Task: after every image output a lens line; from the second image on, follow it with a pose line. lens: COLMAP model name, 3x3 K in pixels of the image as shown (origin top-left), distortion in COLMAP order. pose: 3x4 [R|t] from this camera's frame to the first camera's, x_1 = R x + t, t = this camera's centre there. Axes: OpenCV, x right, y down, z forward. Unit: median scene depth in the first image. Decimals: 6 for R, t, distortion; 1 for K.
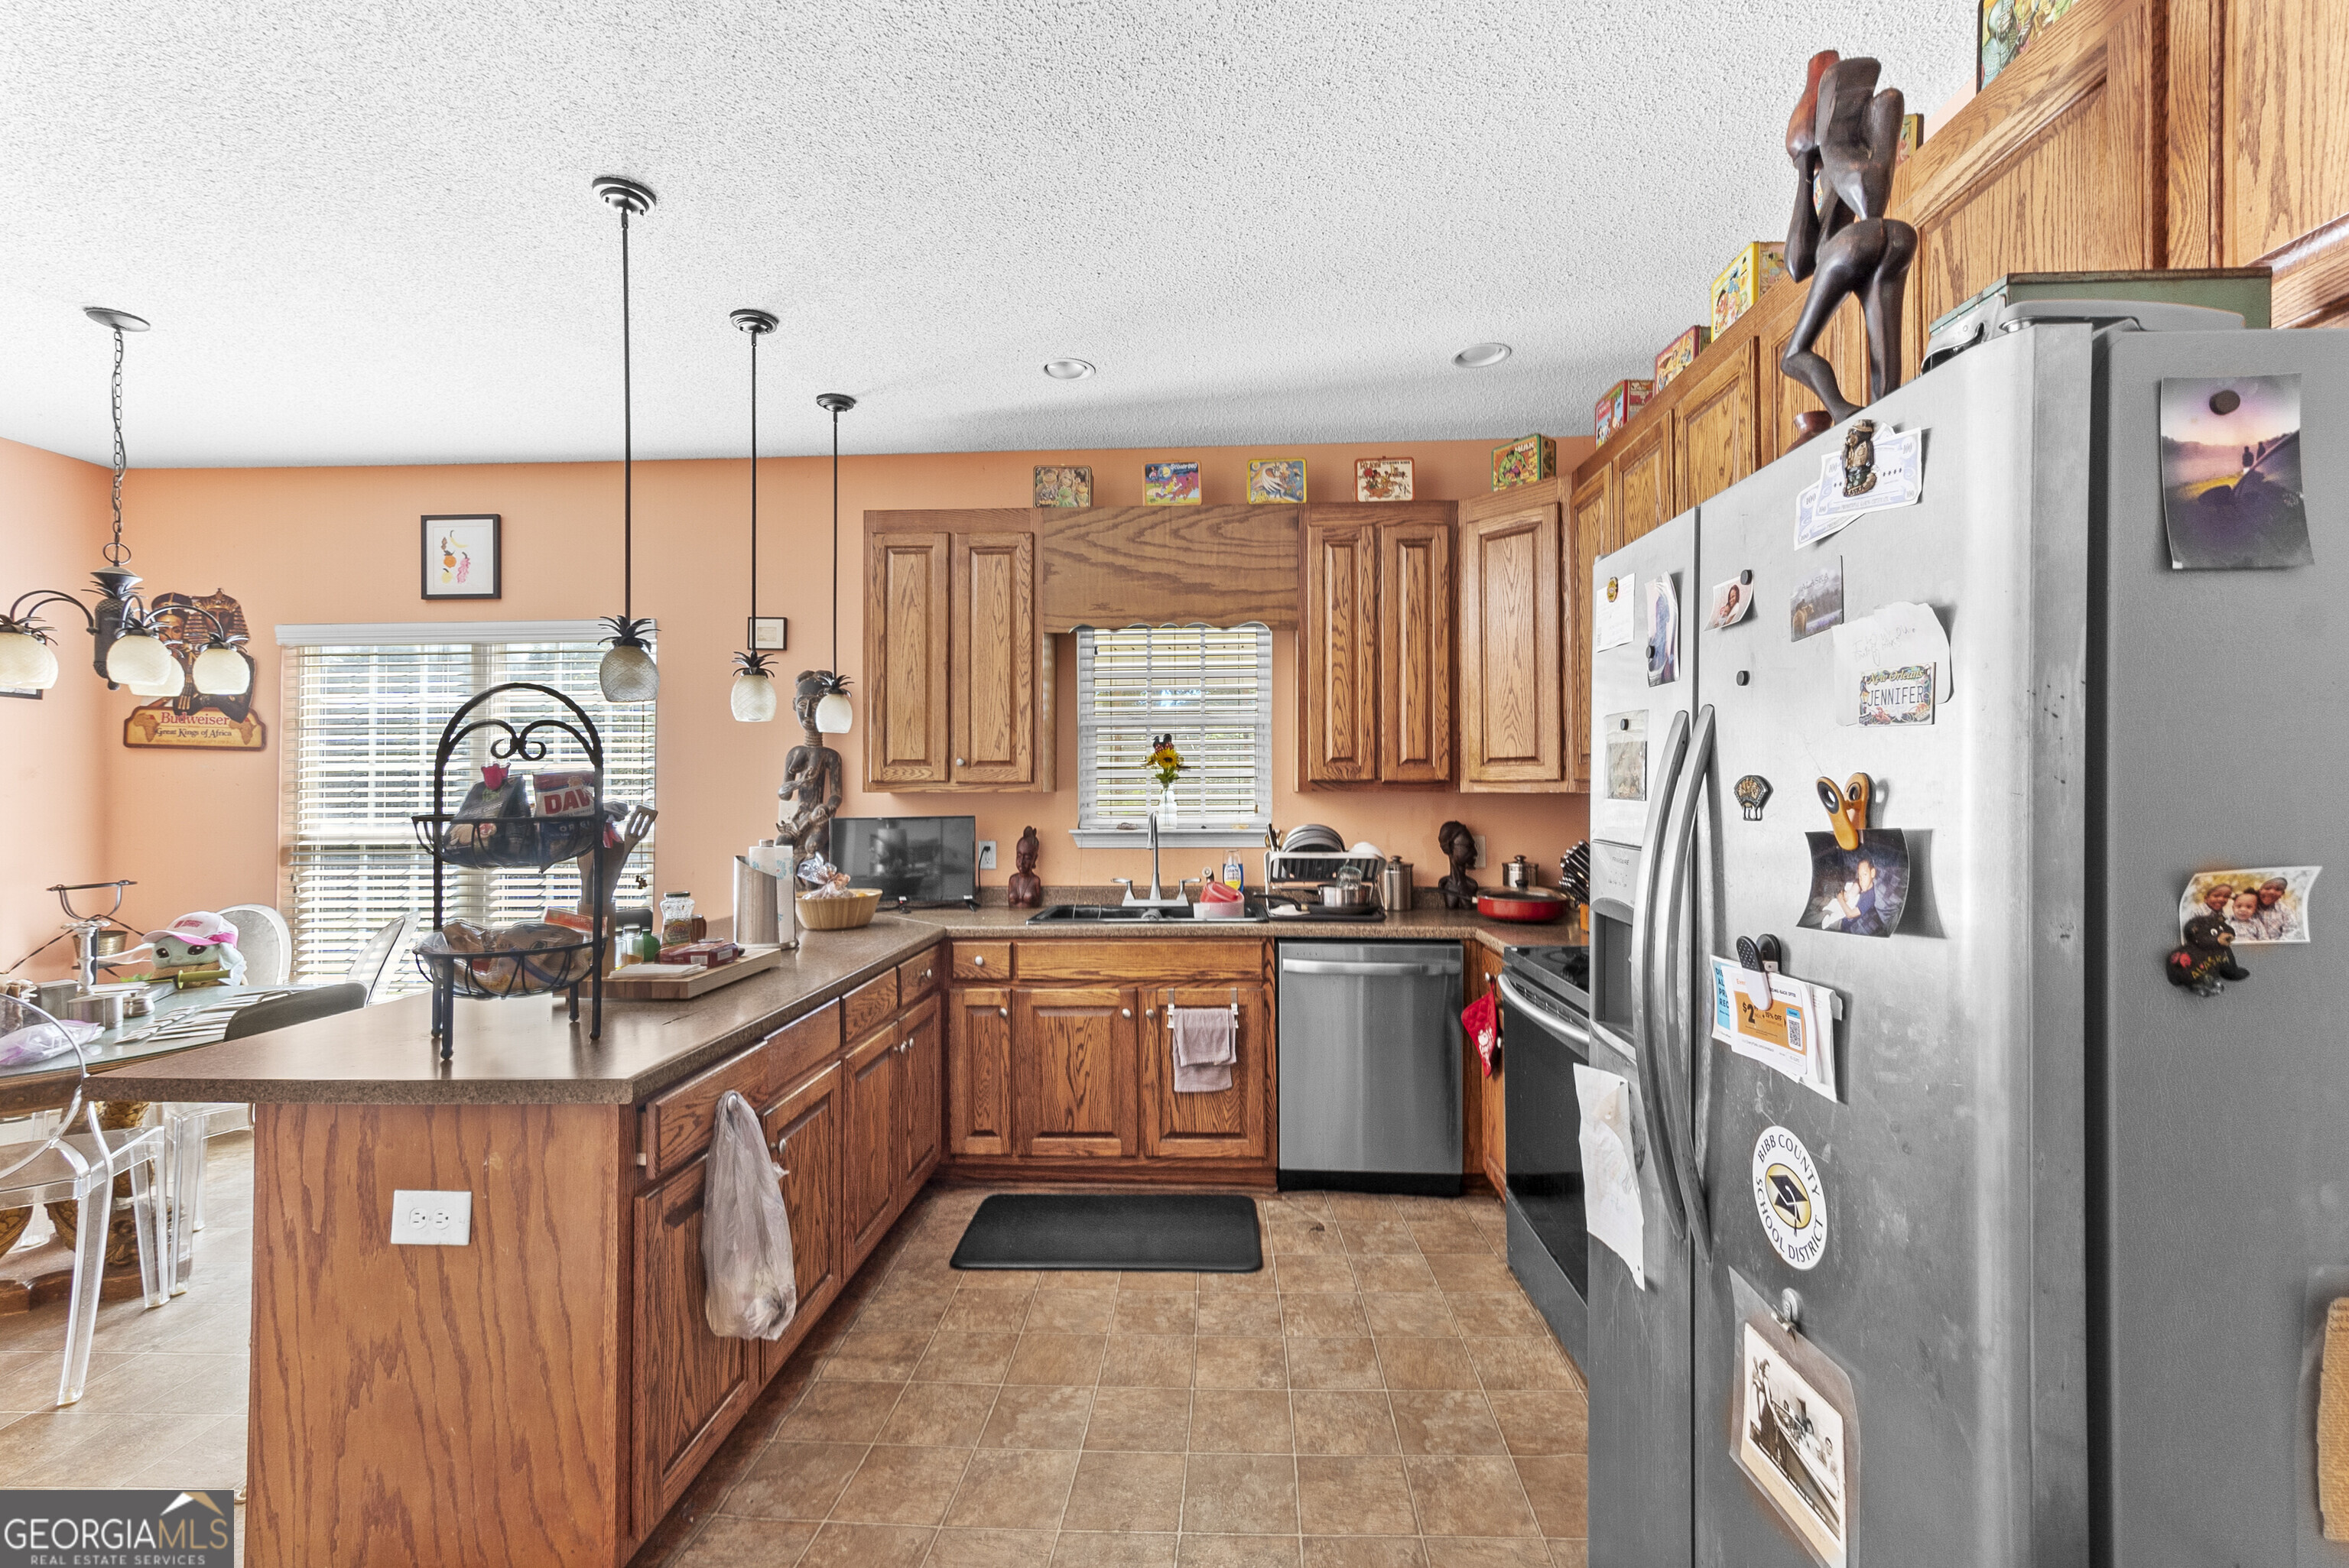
lens RADIAL K [[998.8, 0, 1182.5], [0, 998.8, 782.0], [0, 0, 1]] dist [0.002476, 0.003203]
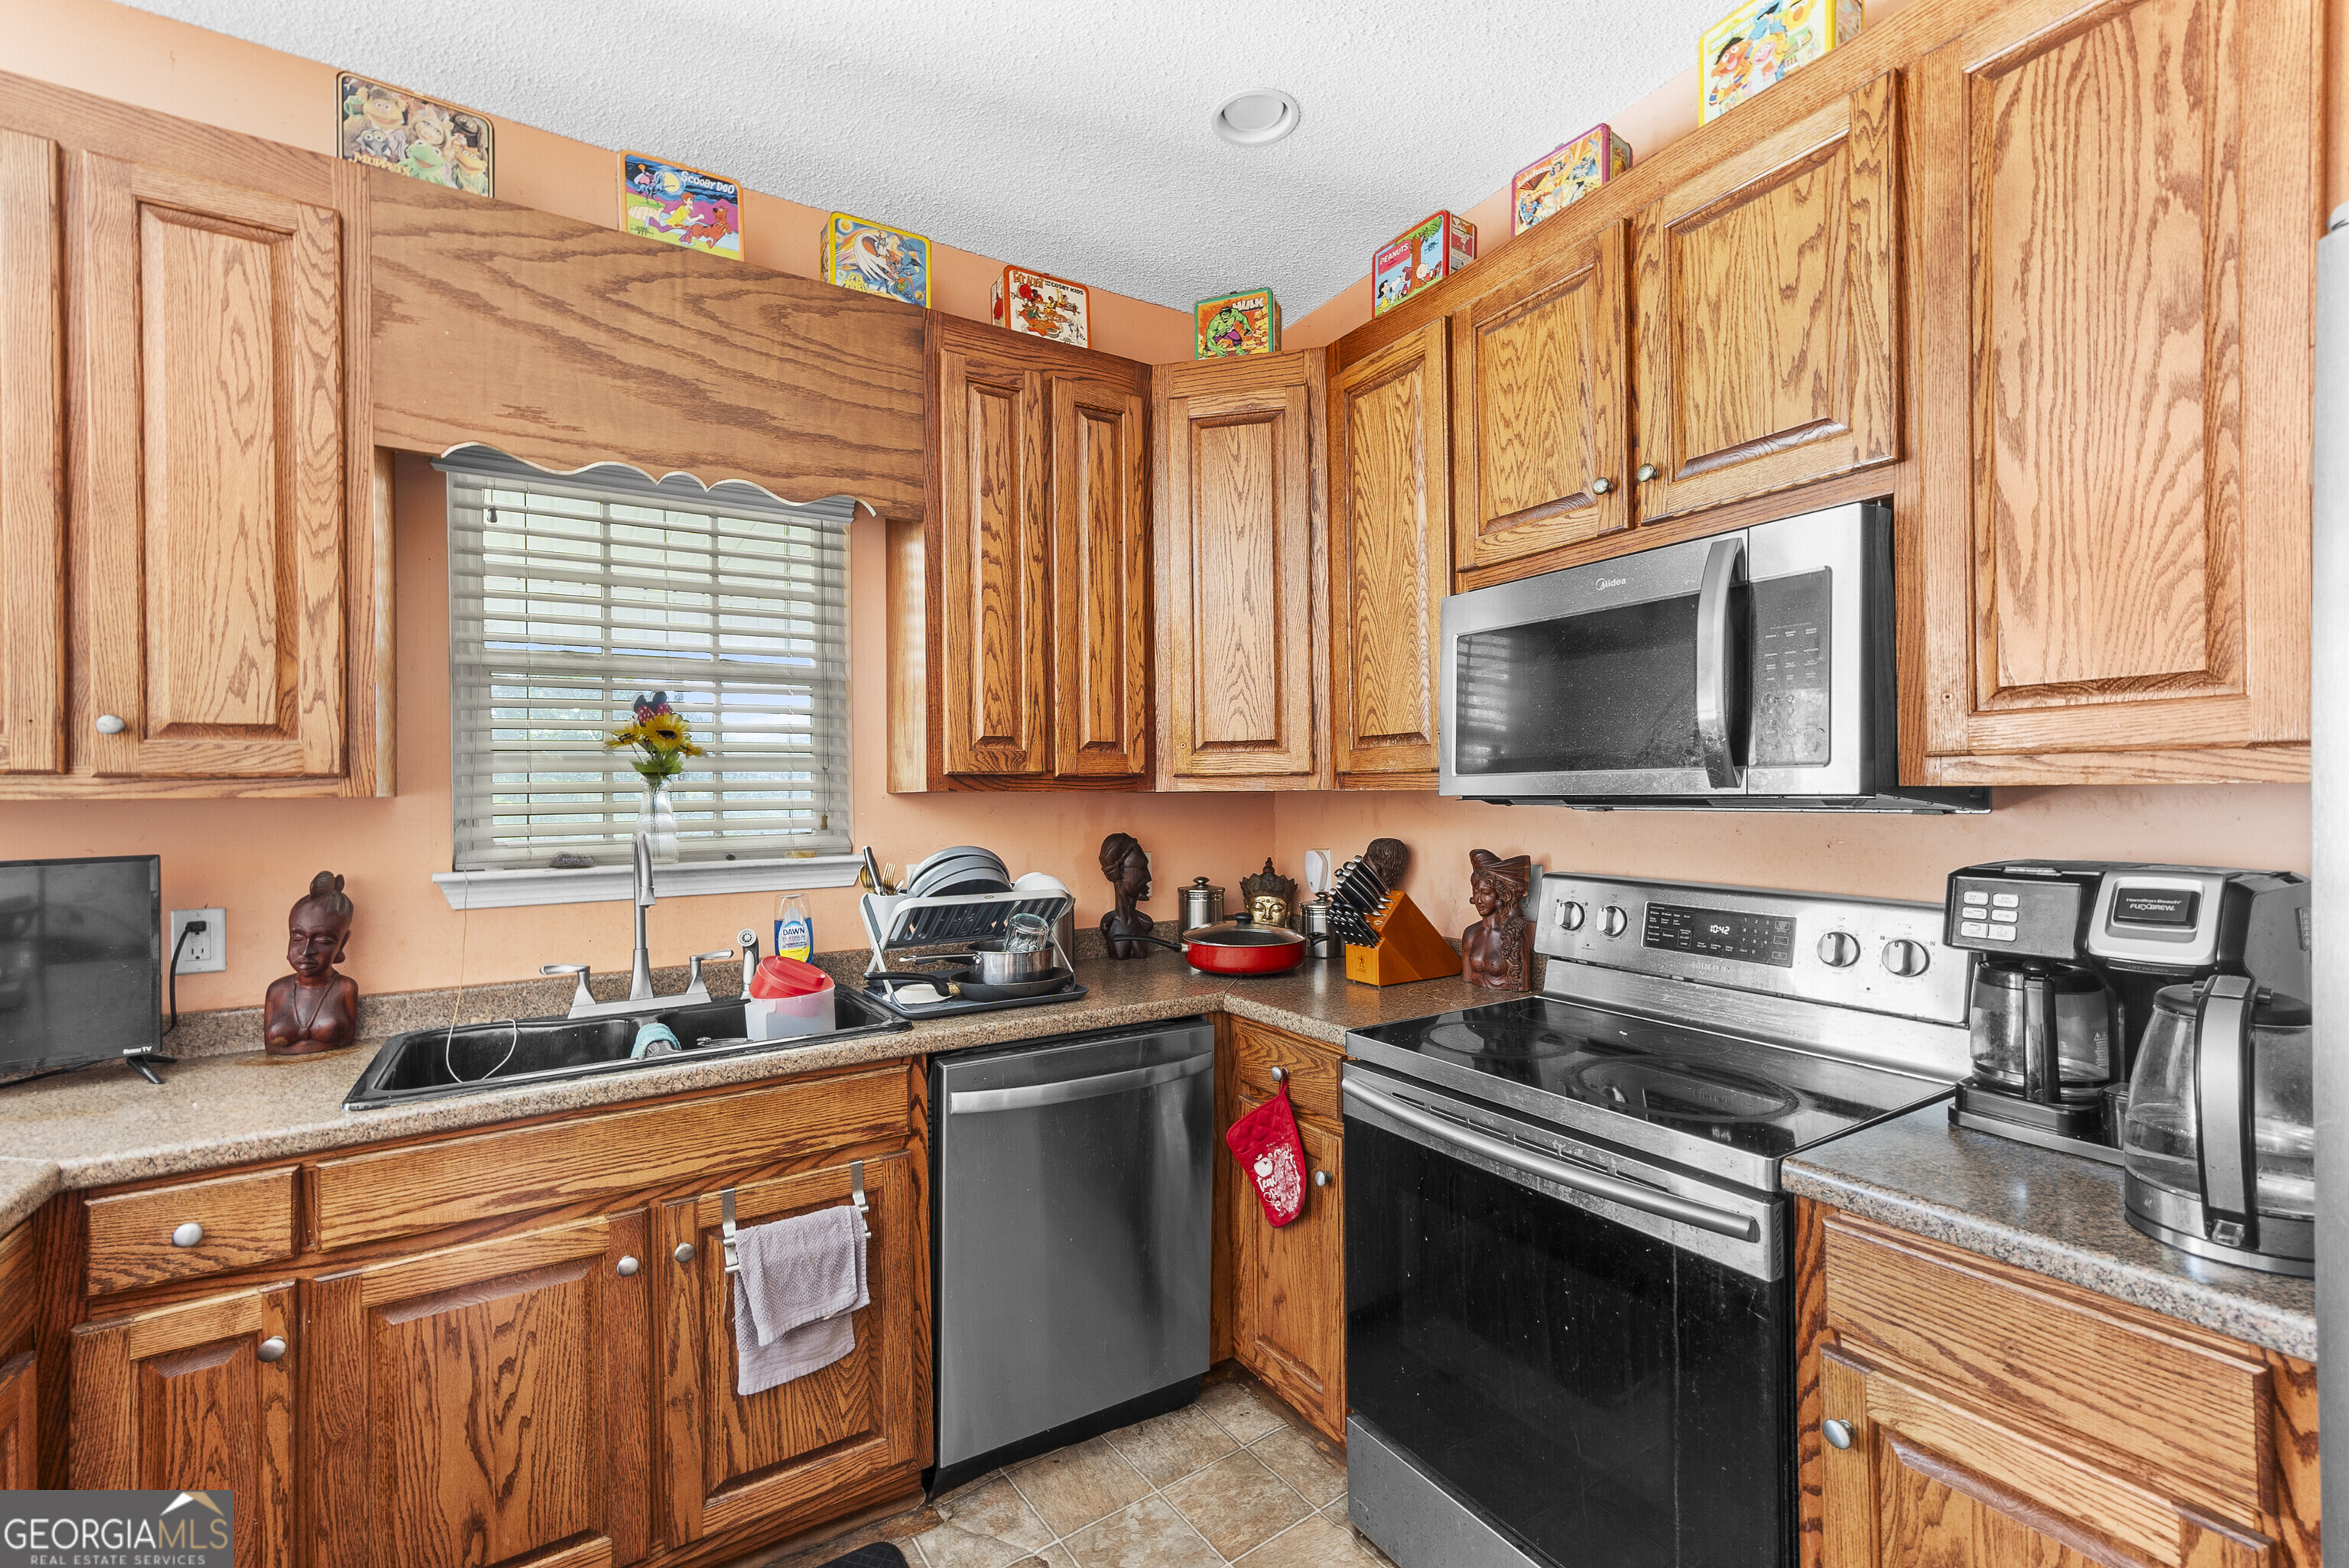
lens RADIAL K [[998.8, 0, 1177.1], [0, 998.8, 791.2], [0, 0, 1]] dist [0.002476, 0.003203]
pose [[0.822327, -0.005216, 0.568991, -0.101055], [0.003269, 0.999985, 0.004443, 0.006733], [-0.569006, -0.001794, 0.822332, 0.428208]]
